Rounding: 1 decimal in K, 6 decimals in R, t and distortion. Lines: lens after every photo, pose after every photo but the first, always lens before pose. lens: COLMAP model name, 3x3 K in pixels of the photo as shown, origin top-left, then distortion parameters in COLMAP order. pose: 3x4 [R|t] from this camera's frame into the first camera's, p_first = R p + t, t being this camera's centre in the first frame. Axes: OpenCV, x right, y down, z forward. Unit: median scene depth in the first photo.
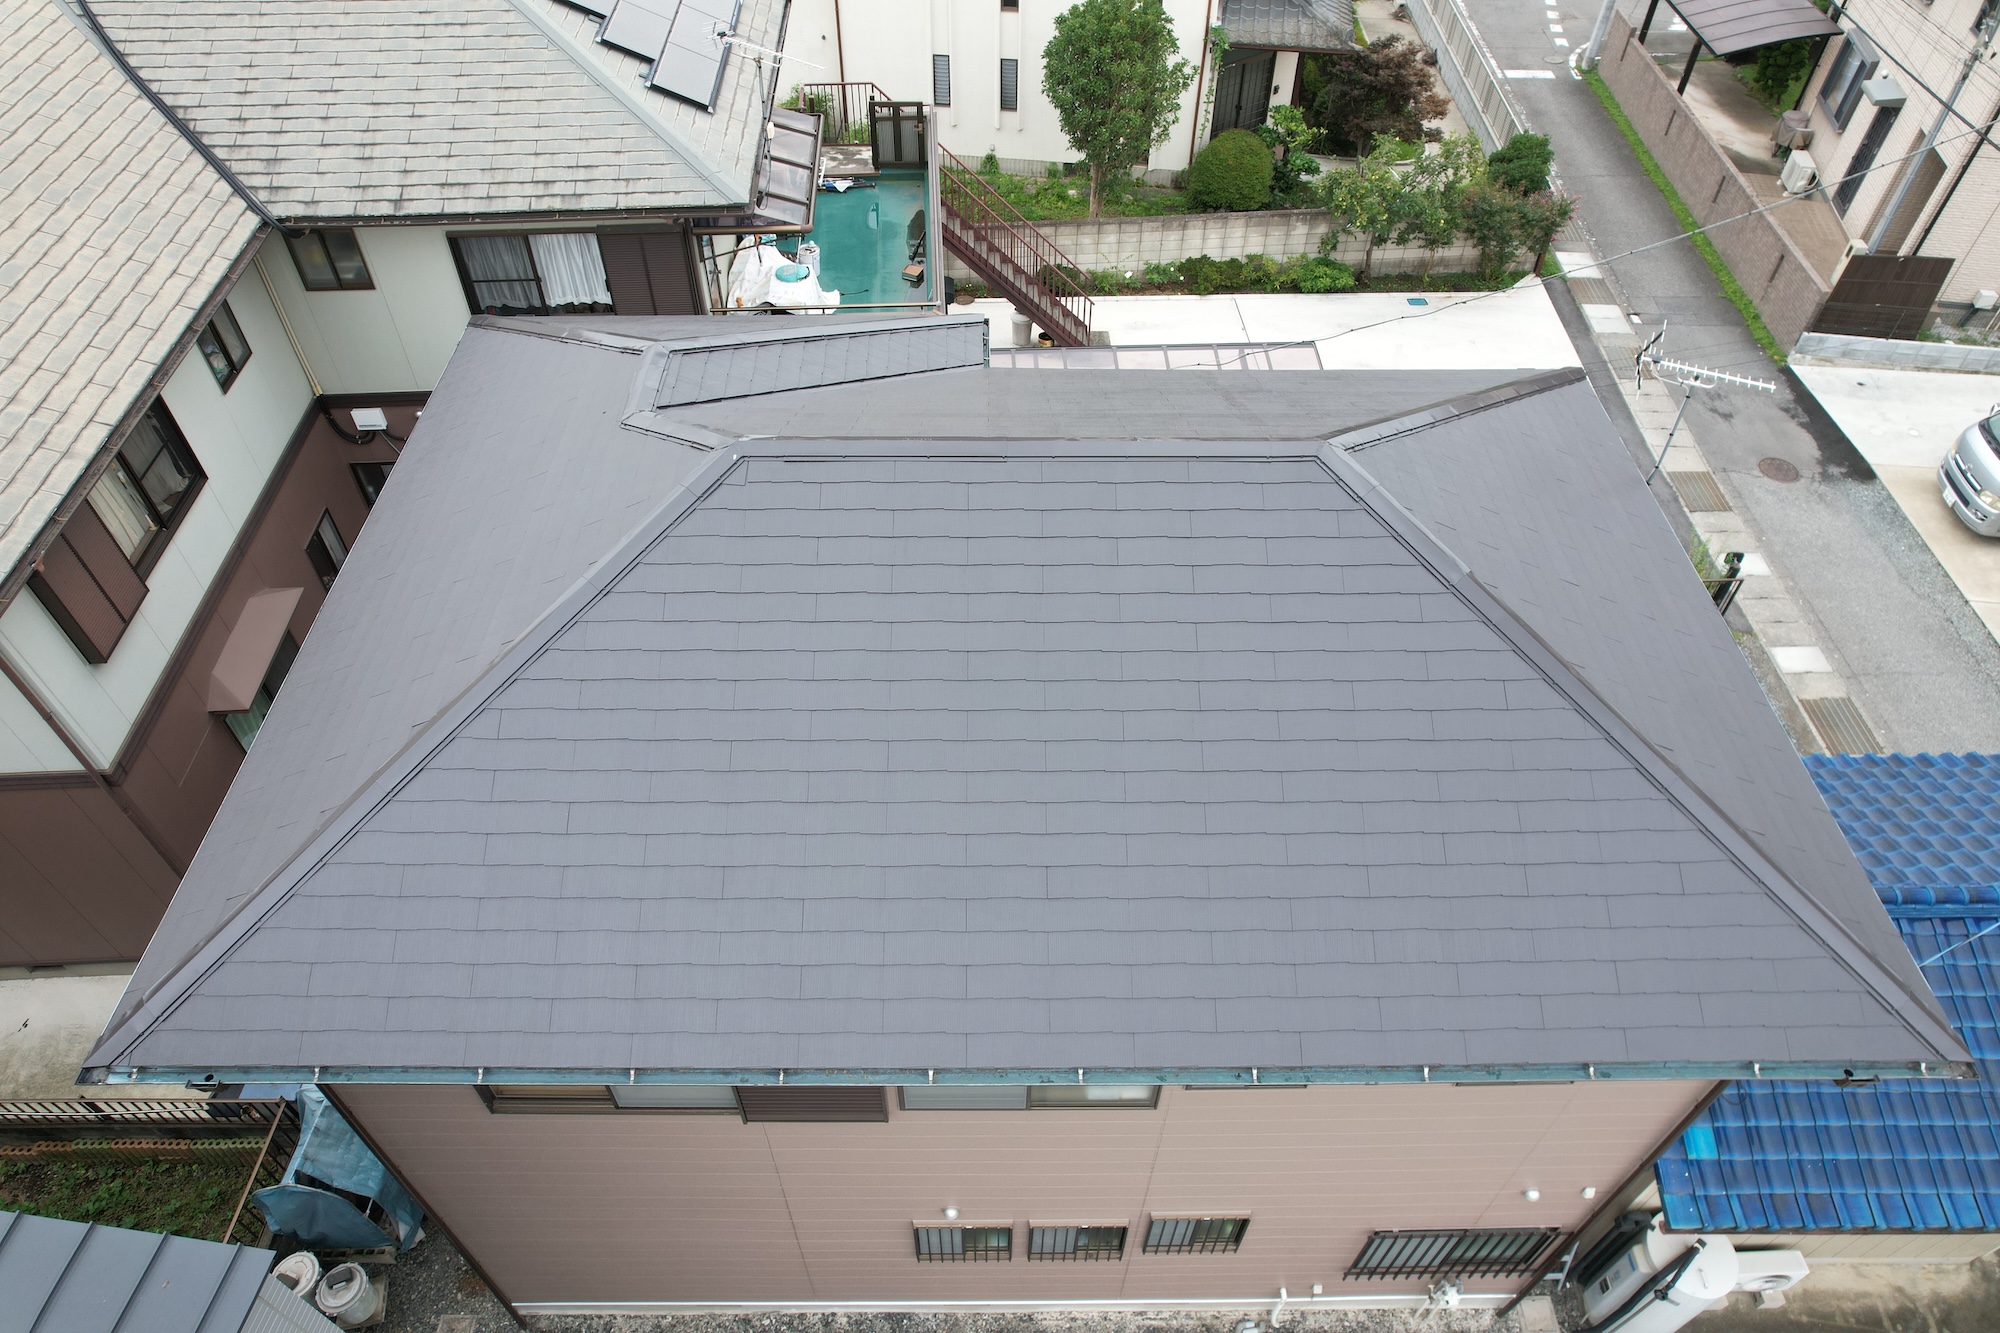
lens RADIAL K [[1261.2, 0, 1000.0], [0, 1261.2, 666.5], [0, 0, 1]] dist [-0.063709, 0.099350]
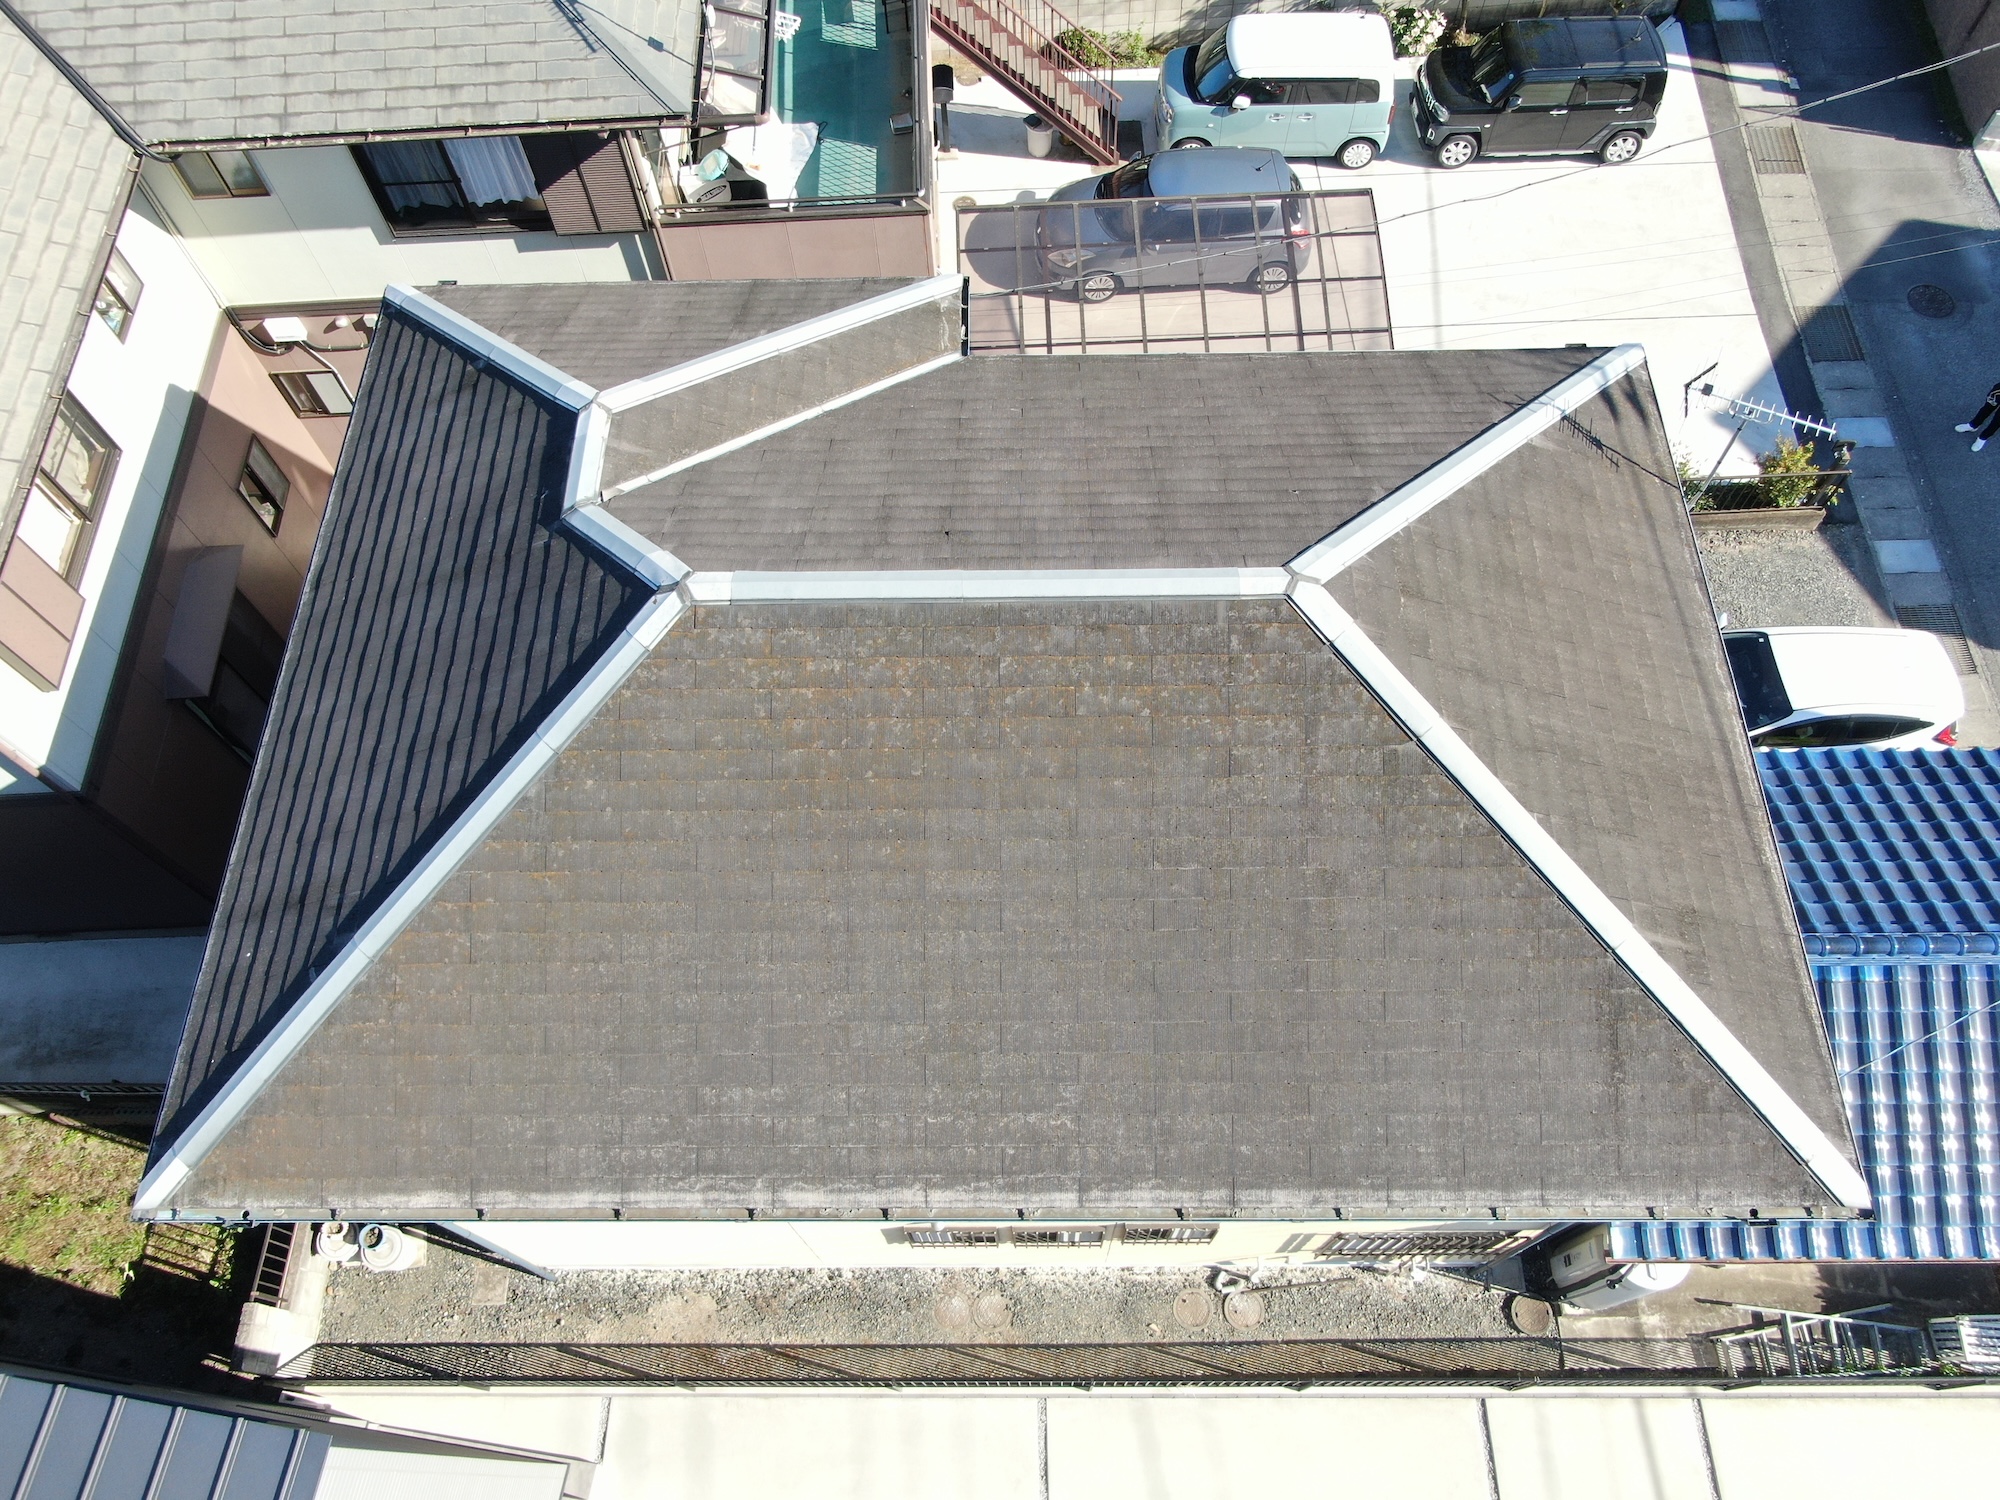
lens RADIAL K [[1395.6, 0, 1000.0], [0, 1395.6, 750.0], [0, 0, 1]] dist [0.049356, -0.024637]
pose [[0.999458, -0.003329, -0.032759, 0.041658], [0.011553, 0.967080, 0.254209, -0.191270], [0.030834, -0.254450, 0.966594, -0.040637]]
